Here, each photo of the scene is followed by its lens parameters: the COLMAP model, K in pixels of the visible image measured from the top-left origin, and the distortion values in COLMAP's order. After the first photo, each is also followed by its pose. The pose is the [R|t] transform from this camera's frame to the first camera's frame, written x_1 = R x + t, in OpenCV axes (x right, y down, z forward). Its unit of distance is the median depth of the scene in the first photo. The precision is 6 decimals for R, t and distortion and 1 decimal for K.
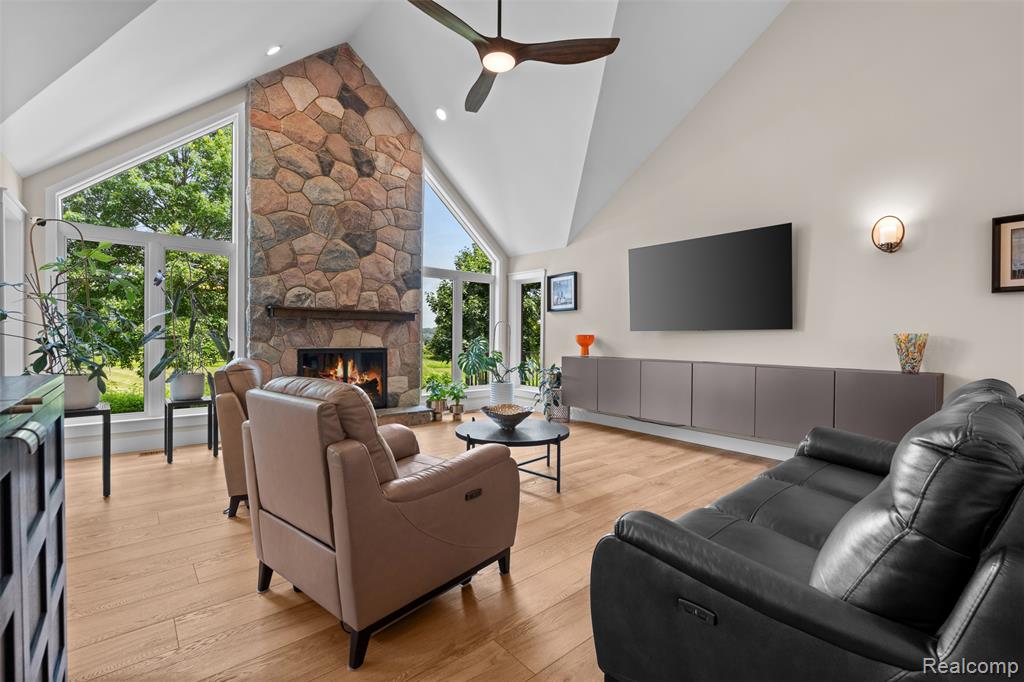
lens RADIAL K [[446.6, 0, 512.0], [0, 446.6, 341.0], [0, 0, 1]] dist [-0.001894, -0.000363]
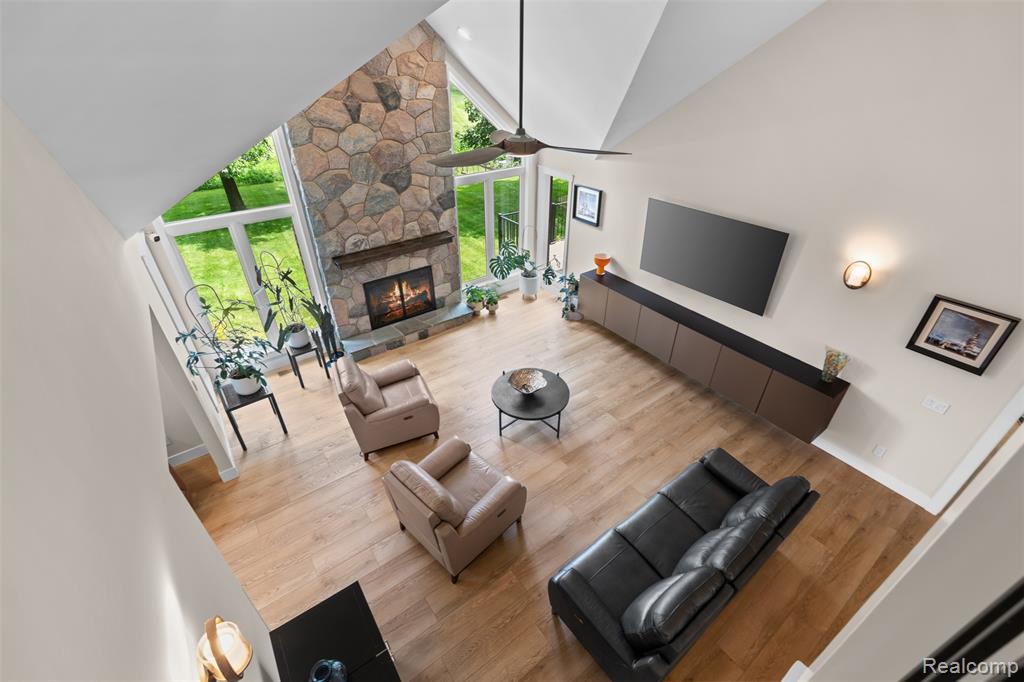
lens RADIAL K [[446.6, 0, 512.0], [0, 446.6, 341.0], [0, 0, 1]] dist [-0.001894, -0.000363]
pose [[0.996887, 0.036040, -0.070127, 0.024862], [0.007545, 0.841735, 0.539839, -0.486400], [0.078484, -0.538687, 0.838842, -0.088879]]
